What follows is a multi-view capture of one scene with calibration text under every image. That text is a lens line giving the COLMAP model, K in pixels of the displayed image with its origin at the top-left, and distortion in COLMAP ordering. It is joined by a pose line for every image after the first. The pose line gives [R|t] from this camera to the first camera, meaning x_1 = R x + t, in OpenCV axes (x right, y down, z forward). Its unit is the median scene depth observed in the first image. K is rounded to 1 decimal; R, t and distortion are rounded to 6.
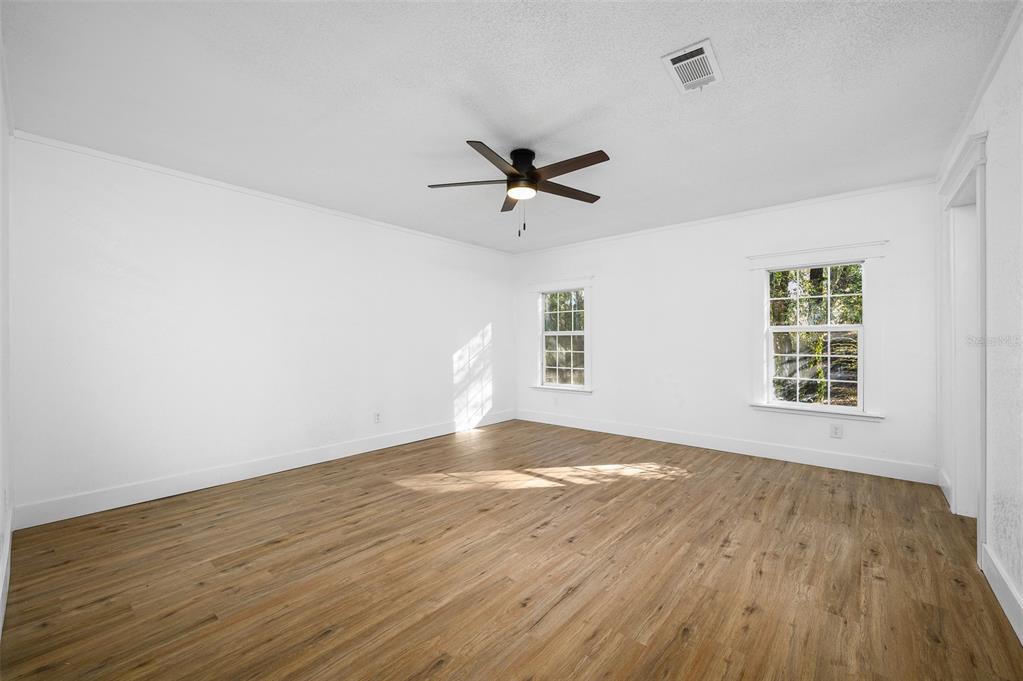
lens RADIAL K [[406.6, 0, 510.6], [0, 406.6, 343.4], [0, 0, 1]] dist [-0.001562, 0.000783]
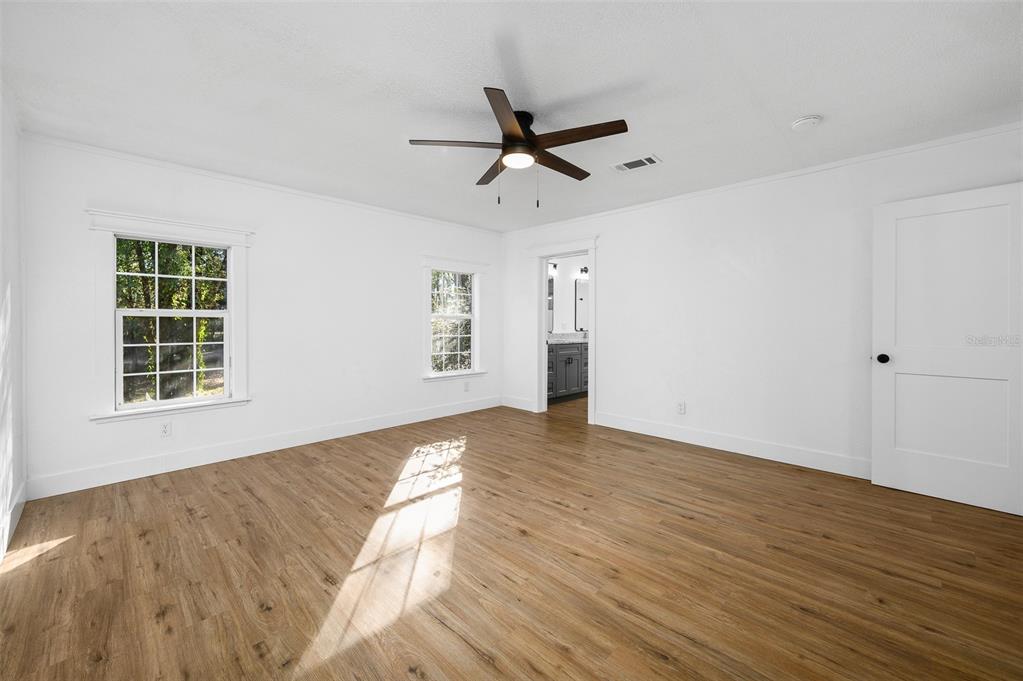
lens RADIAL K [[406.6, 0, 525.3], [0, 406.6, 322.4], [0, 0, 1]] dist [-0.001562, 0.000783]
pose [[0.063274, 0.006773, 0.997973, -0.774504], [0.009915, 0.999923, -0.007415, -0.002975], [-0.997947, 0.010364, 0.063202, 0.830872]]
